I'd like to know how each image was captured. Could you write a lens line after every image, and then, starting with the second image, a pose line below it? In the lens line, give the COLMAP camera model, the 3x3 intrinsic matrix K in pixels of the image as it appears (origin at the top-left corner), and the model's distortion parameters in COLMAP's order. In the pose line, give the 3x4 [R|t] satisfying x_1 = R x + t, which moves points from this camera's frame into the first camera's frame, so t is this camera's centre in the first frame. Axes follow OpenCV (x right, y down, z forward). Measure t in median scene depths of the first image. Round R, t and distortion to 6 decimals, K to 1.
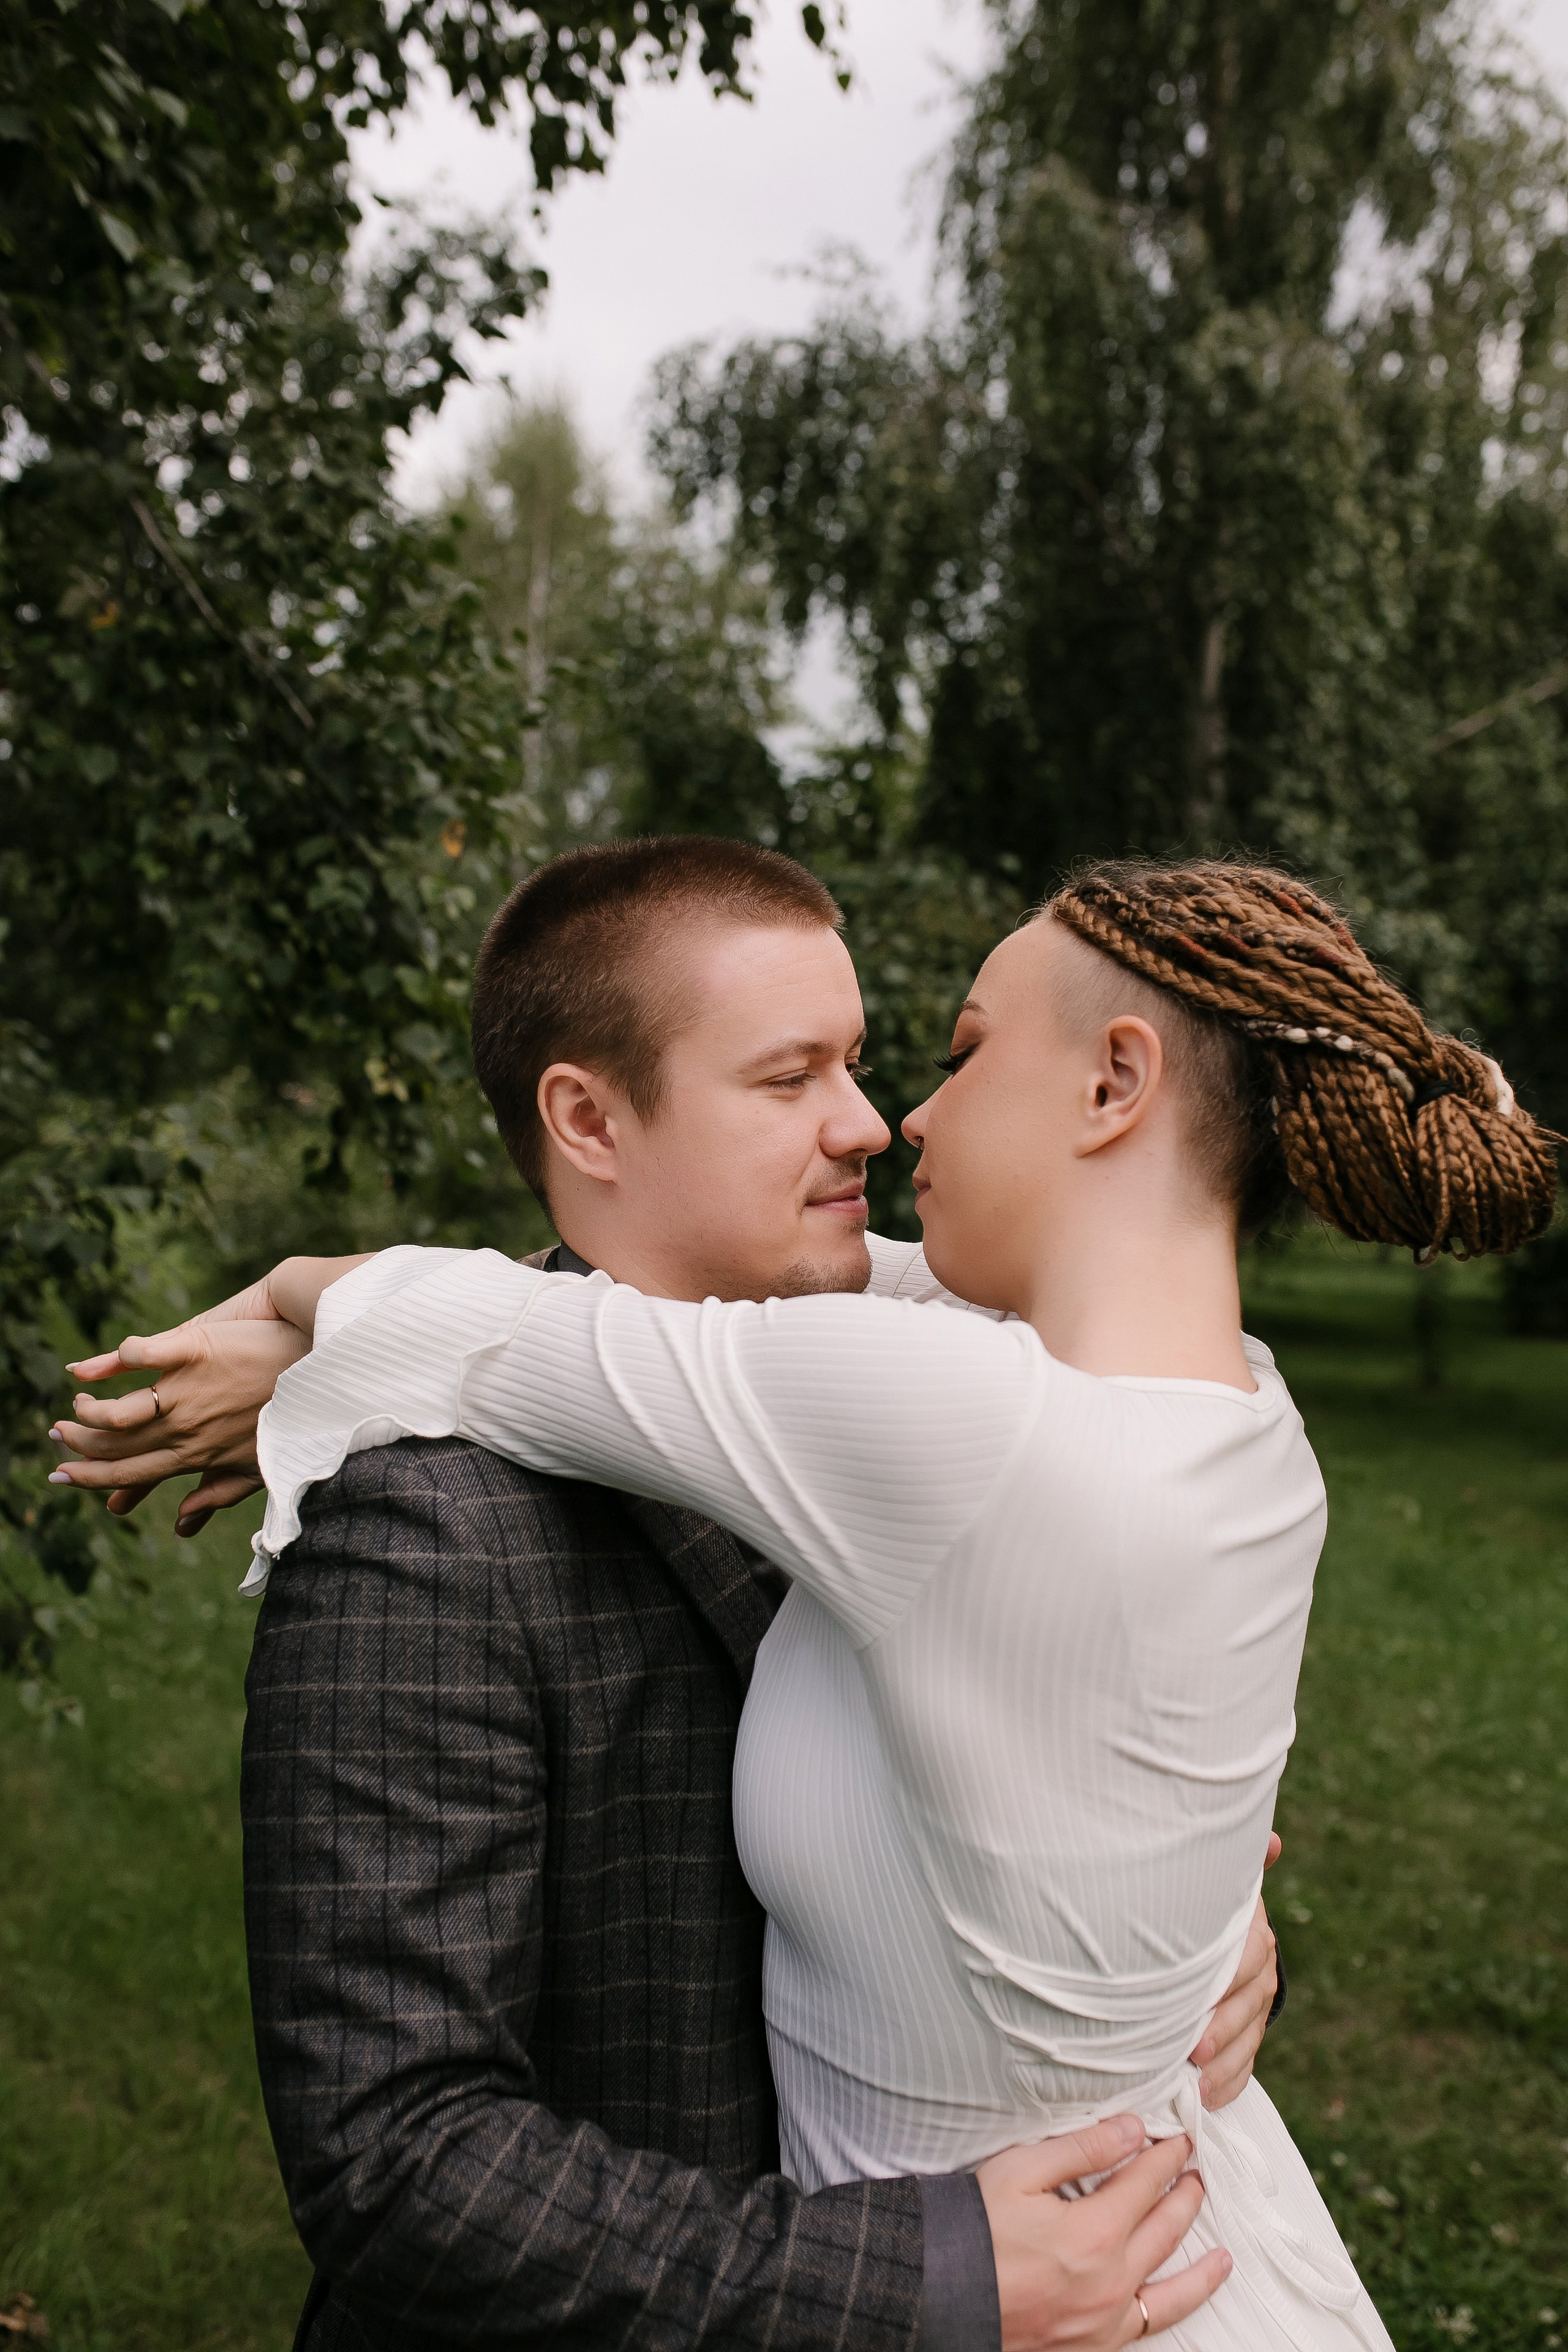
lens RADIAL K [[2254.9, 0, 789.6], [0, 2254.9, 1186.0], [0, 0, 1]] dist [-0.056719, 0.083233]
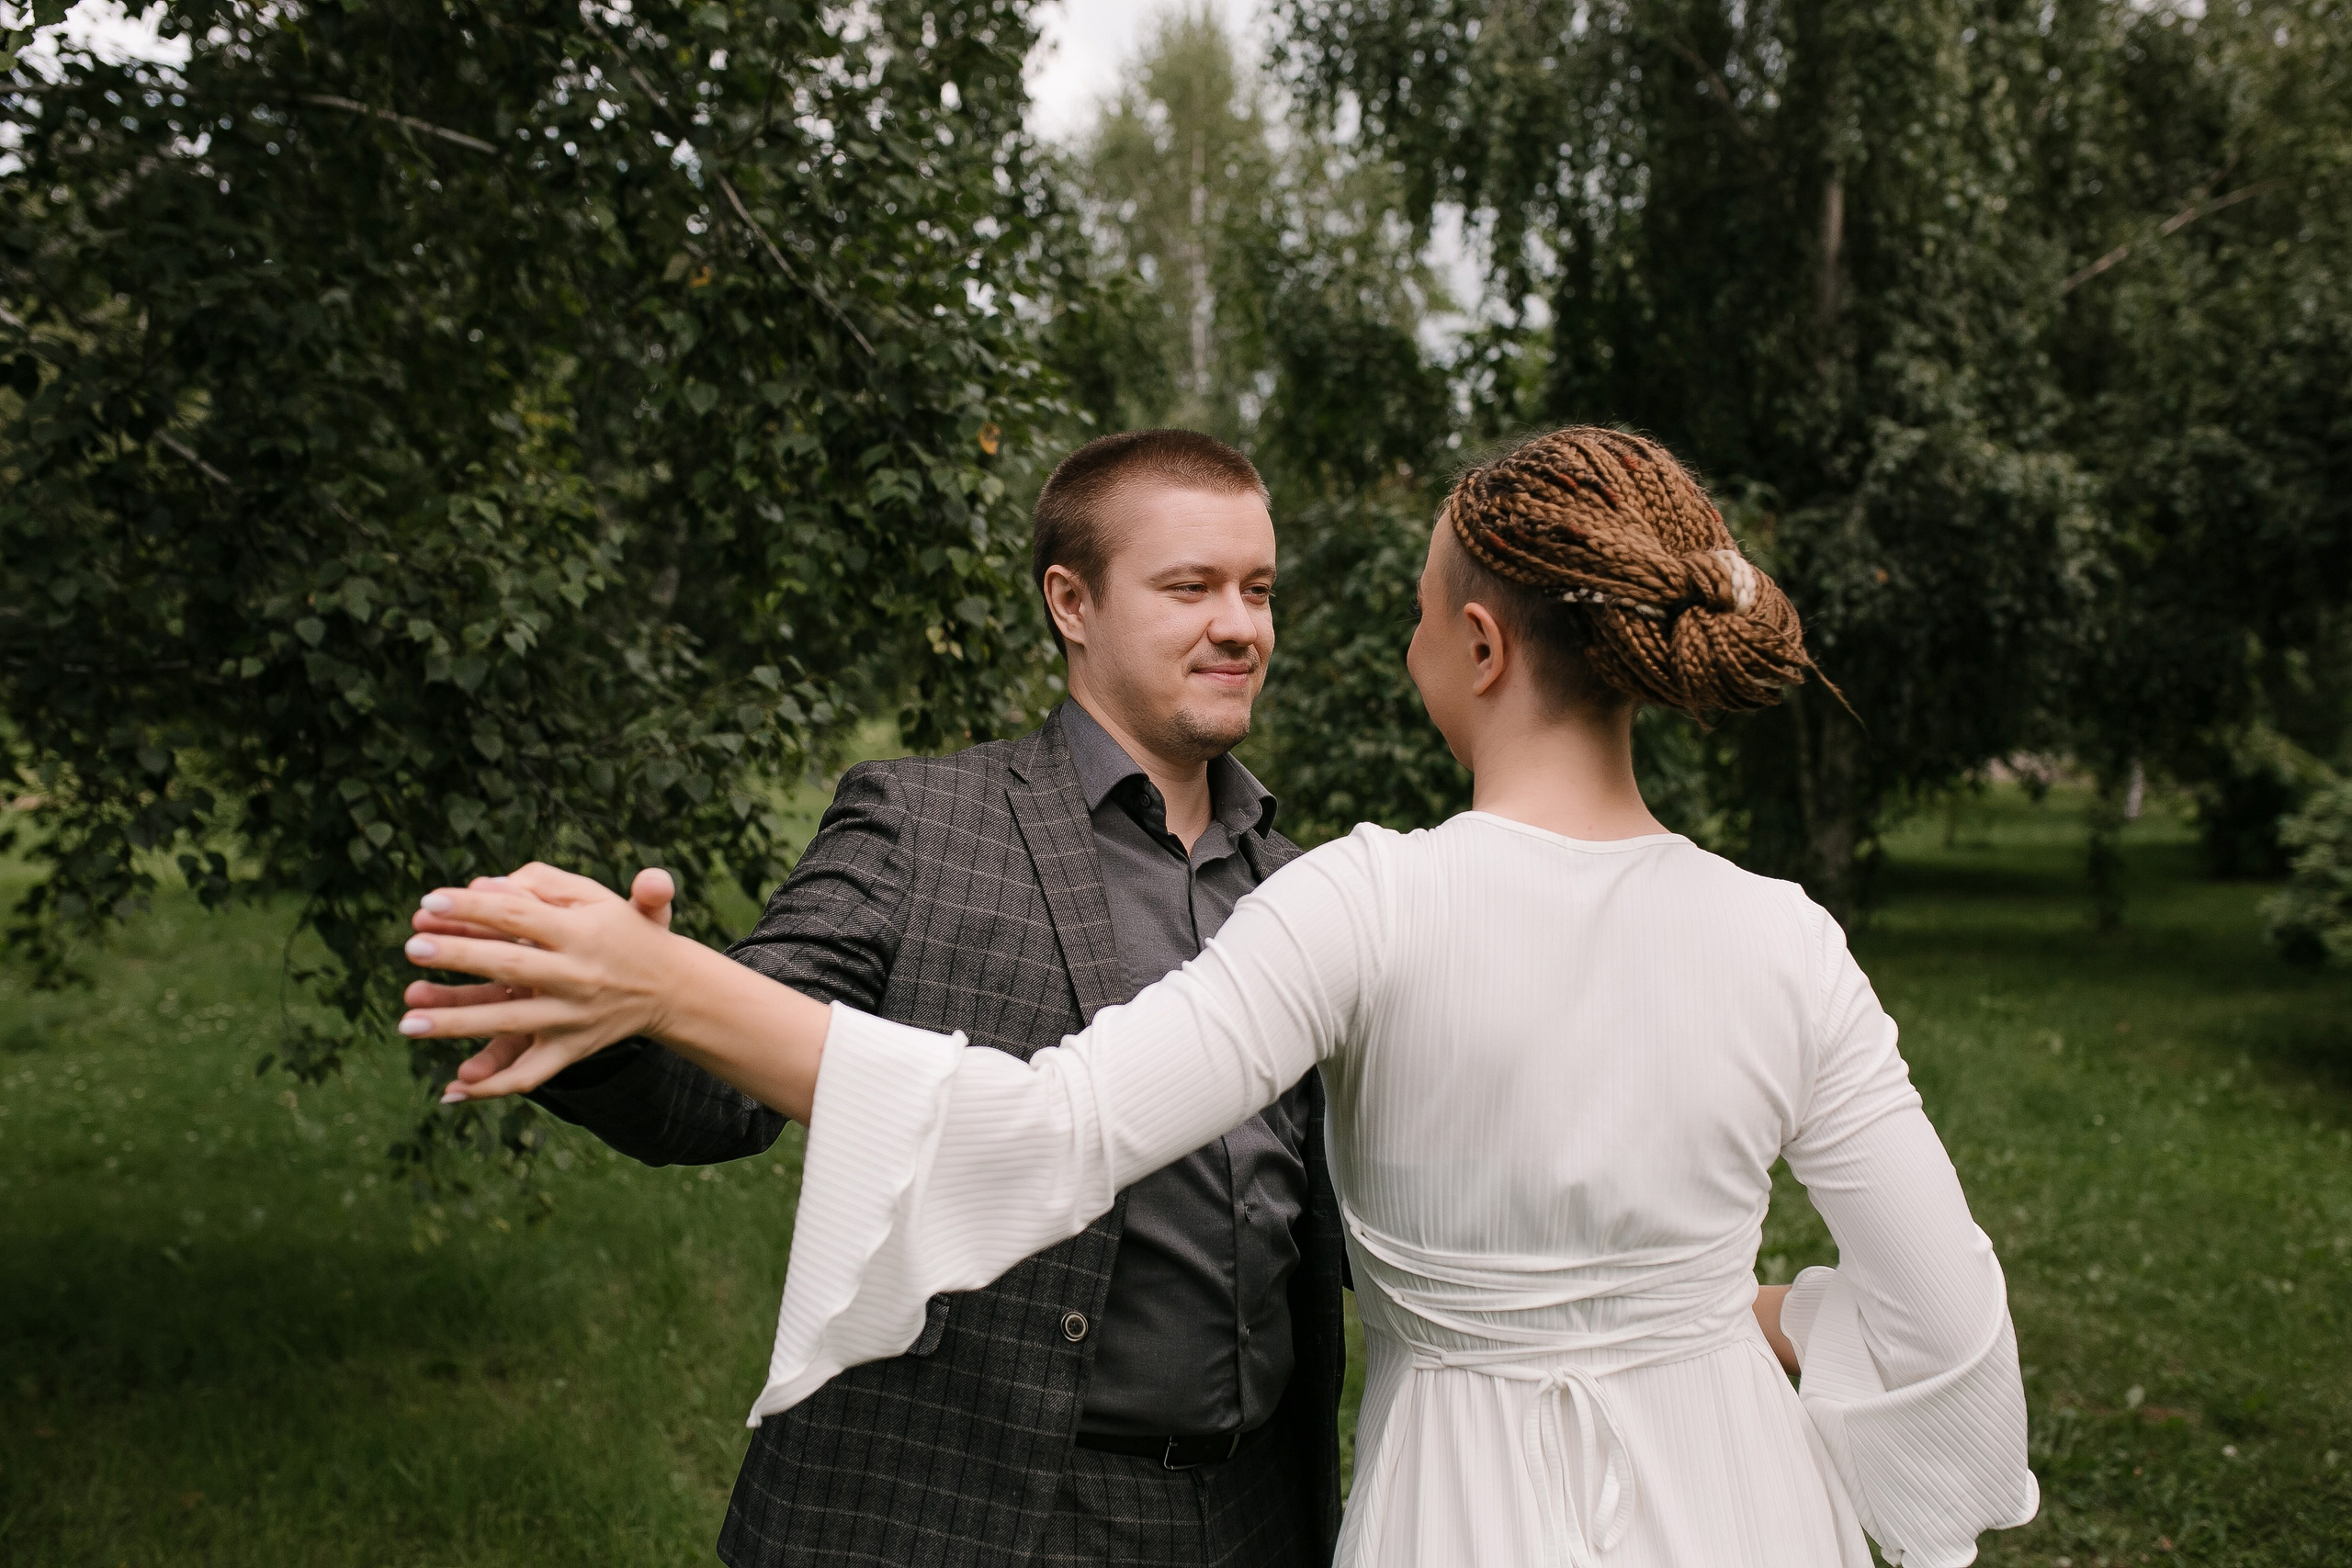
lens RADIAL K [[2254.7, 0, 1176.0], [0, 2254.7, 784.0], [0, 0, 1]] dist [-0.056719, 0.083233]
pose [[0.988556, -0.048123, -0.142971, 0.031162], [0.048245, 0.998832, -0.002616, 0.010435], [0.142930, -0.004312, 0.989723, -0.049097]]
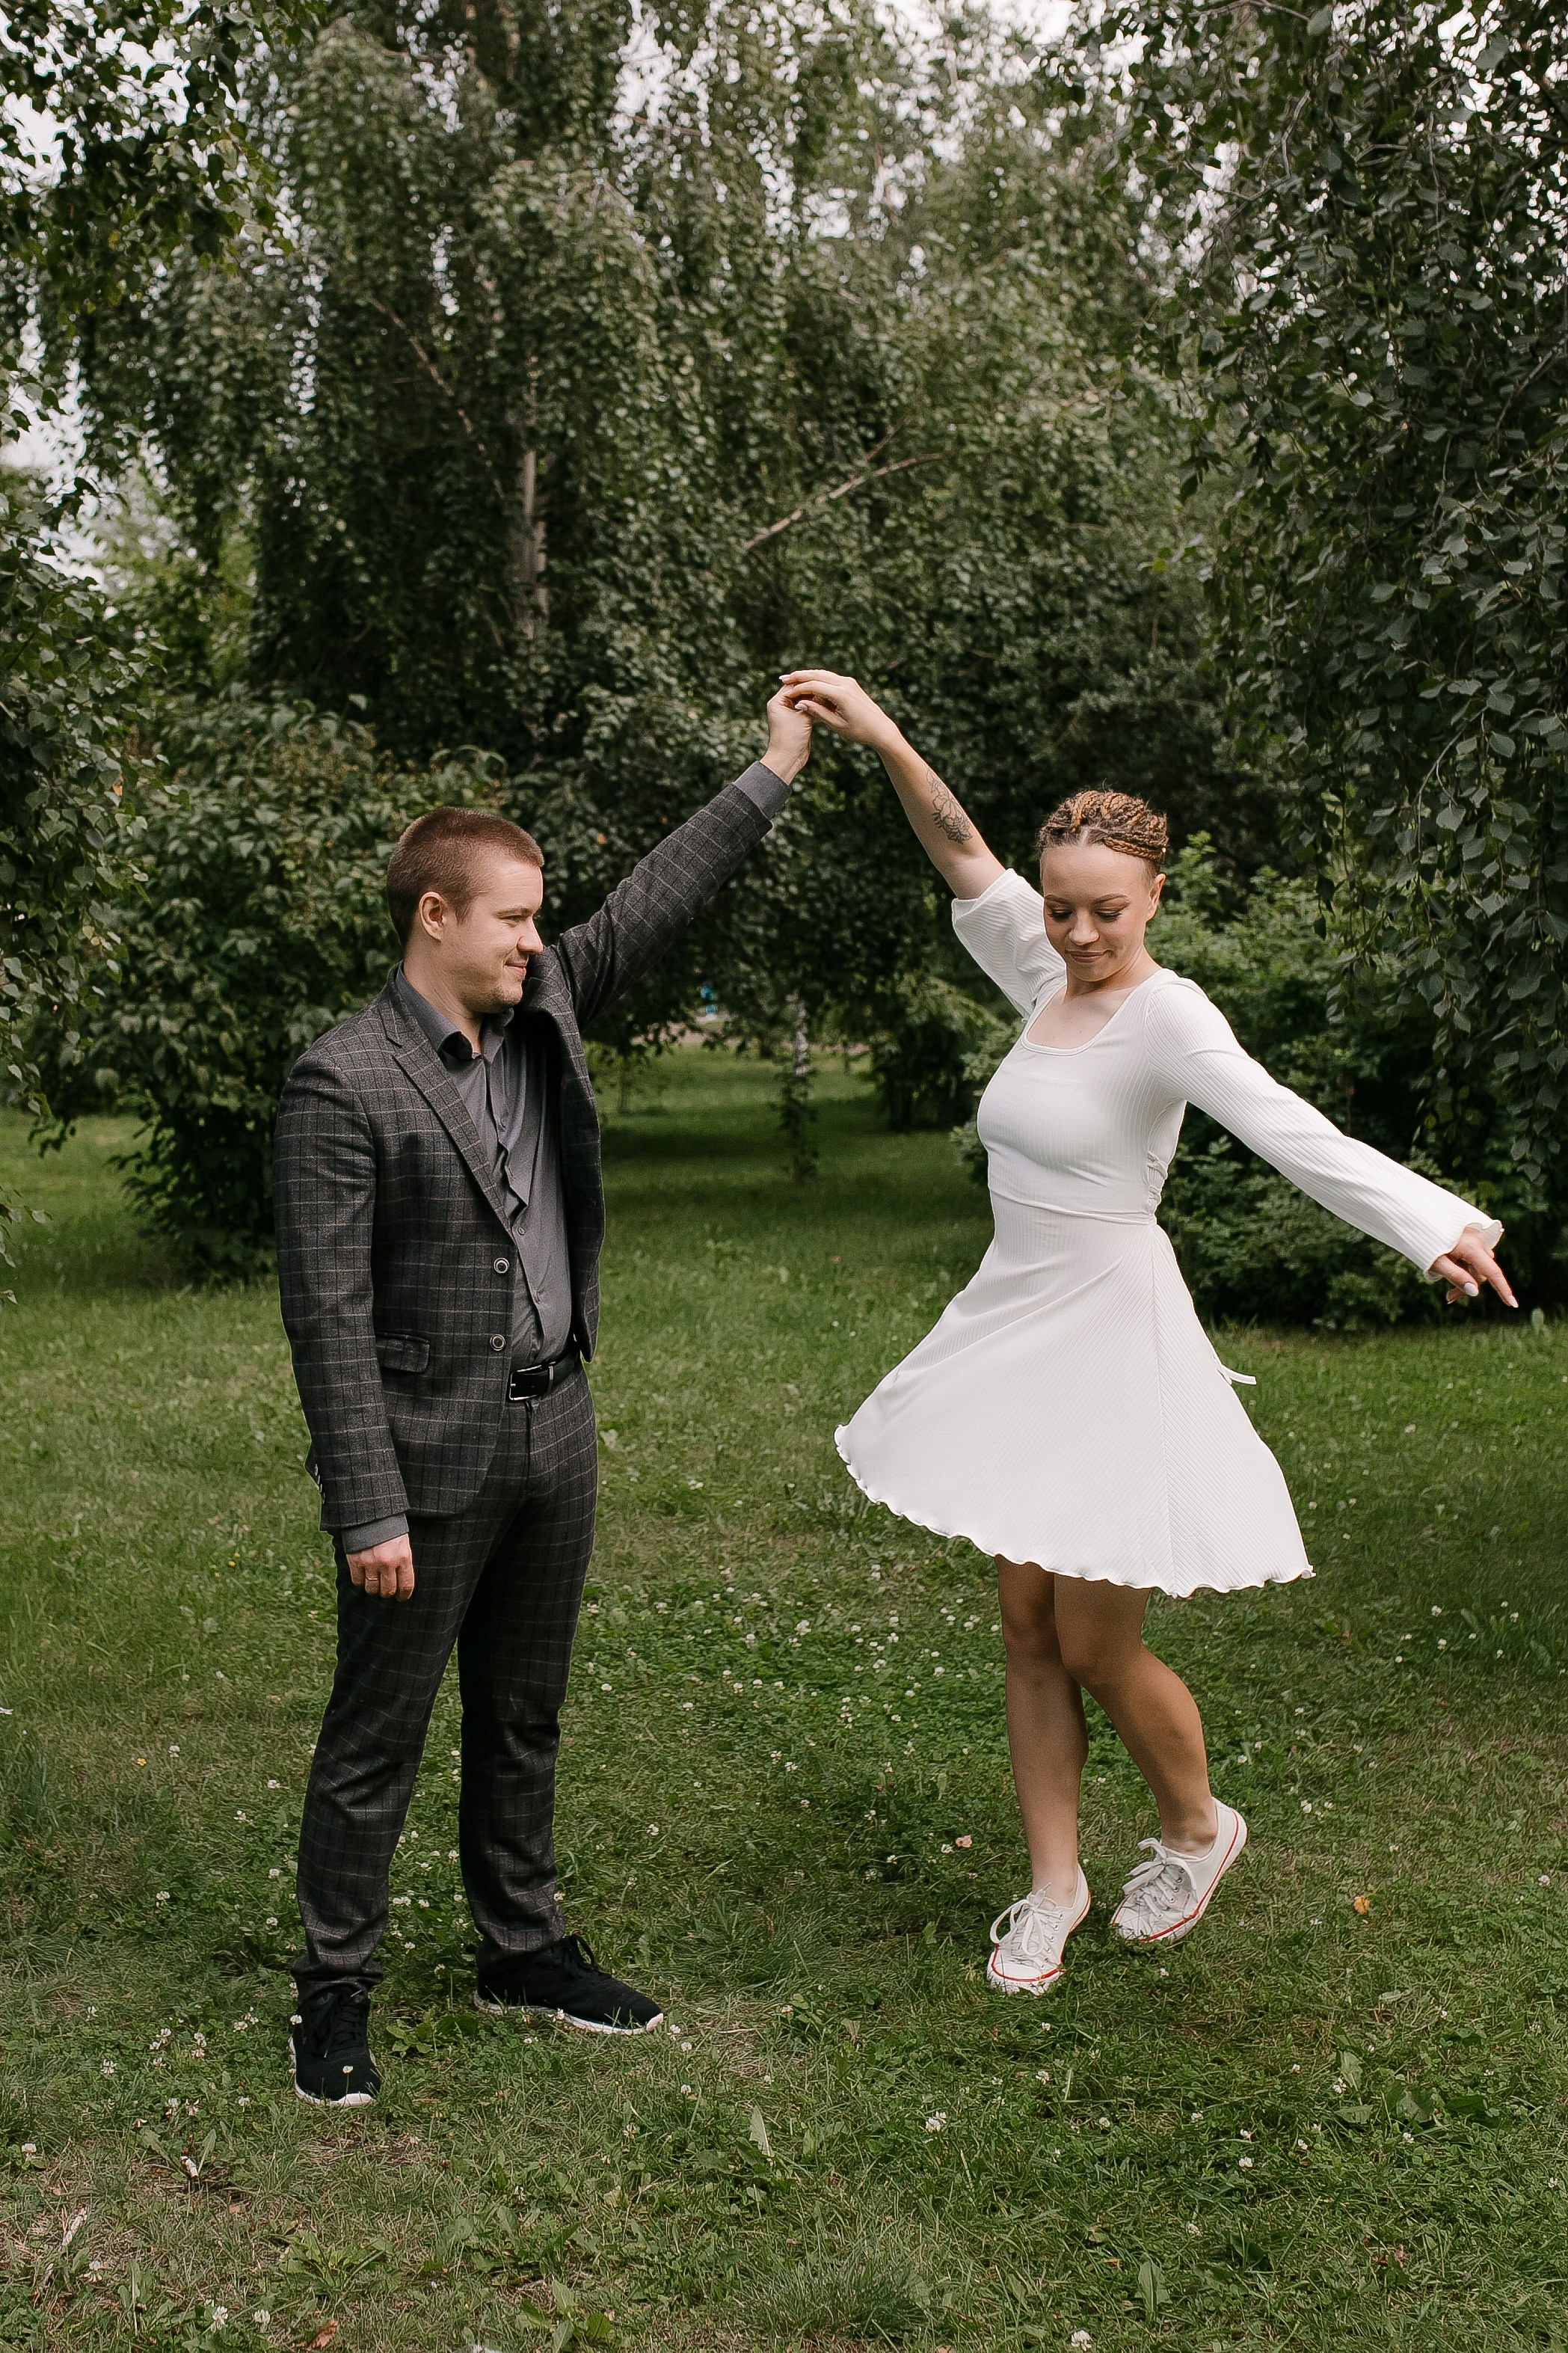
lens RADIAL K [[2840.6, 0, 588.9], [0, 2840.6, 1072.5], [0, 0, 1]] dist [-0.041453, 0.030834]
pose [[0.977042, -0.089933, 0.193134, -0.063571], [0.087716, 0.995944, 0.020020, 0.010968], [-0.194151, -0.002620, 0.980968, -0.294149]]
